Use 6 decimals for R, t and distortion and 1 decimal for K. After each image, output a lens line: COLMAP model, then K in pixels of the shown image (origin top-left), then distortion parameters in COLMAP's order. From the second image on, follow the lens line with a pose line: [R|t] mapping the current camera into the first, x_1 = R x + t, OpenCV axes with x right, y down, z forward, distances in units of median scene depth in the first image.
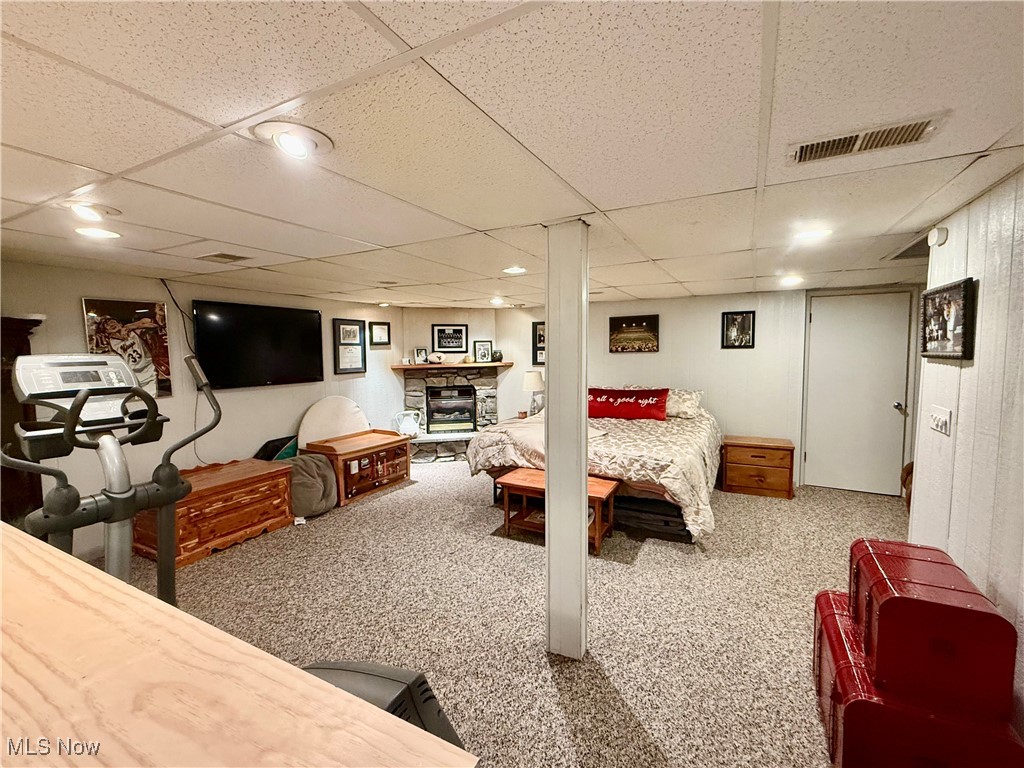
lens RADIAL K [[443.4, 0, 513.3], [0, 443.4, 383.1], [0, 0, 1]] dist [0.000240, -0.000008]
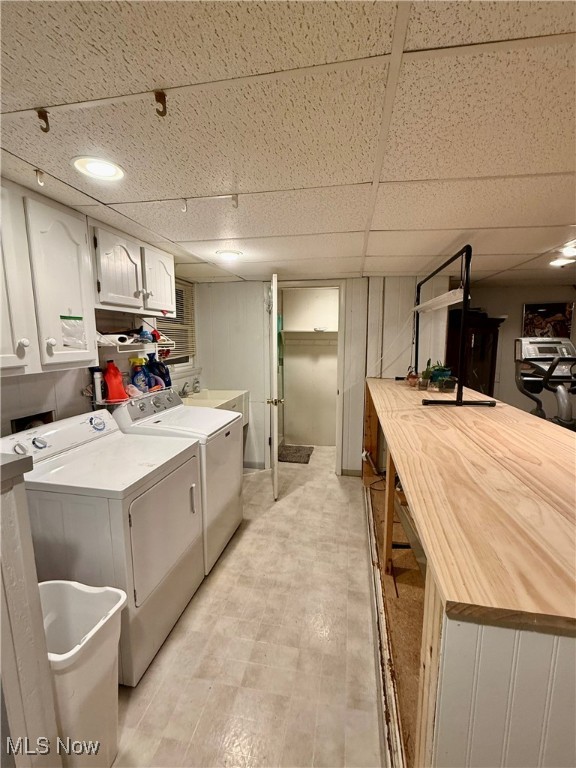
lens RADIAL K [[332.5, 0, 291.7], [0, 332.5, 387.5], [0, 0, 1]] dist [0.000240, -0.000008]
pose [[0.309919, 0.144959, -0.939647, -0.014558], [-0.071713, 0.989057, 0.128929, 0.011511], [0.948055, 0.027428, 0.316923, -0.121083]]
